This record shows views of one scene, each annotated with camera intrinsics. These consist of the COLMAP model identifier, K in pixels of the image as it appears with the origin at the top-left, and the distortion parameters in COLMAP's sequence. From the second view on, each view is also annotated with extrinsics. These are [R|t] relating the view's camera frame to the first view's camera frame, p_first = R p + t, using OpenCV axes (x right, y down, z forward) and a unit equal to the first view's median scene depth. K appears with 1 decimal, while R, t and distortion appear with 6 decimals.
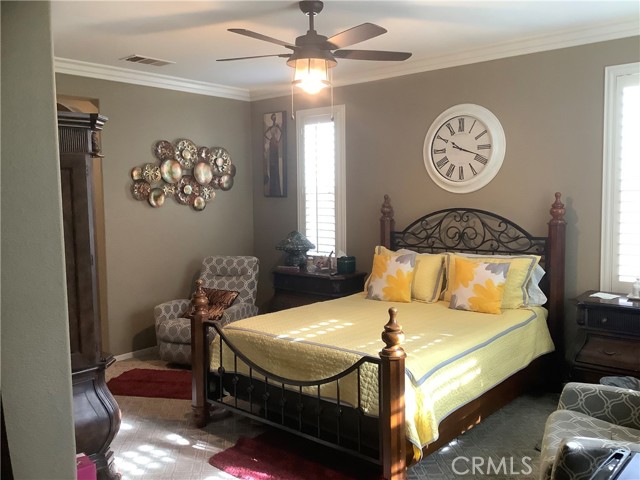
lens RADIAL K [[575.7, 0, 322.9], [0, 575.7, 237.7], [0, 0, 1]] dist [0.044674, -0.009121]
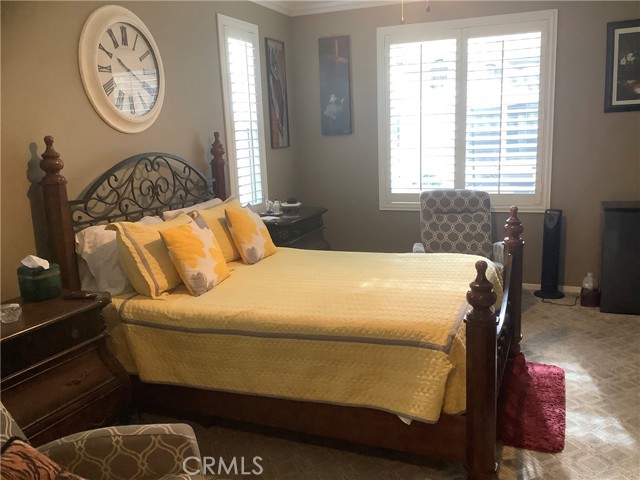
lens RADIAL K [[575.7, 0, 323.8], [0, 575.7, 243.0], [0, 0, 1]] dist [0.044674, -0.009121]
pose [[-0.324481, -0.149024, 0.934079, -0.540804], [0.126973, 0.971711, 0.199136, -0.057783], [-0.937331, 0.183219, -0.296380, 1.016635]]
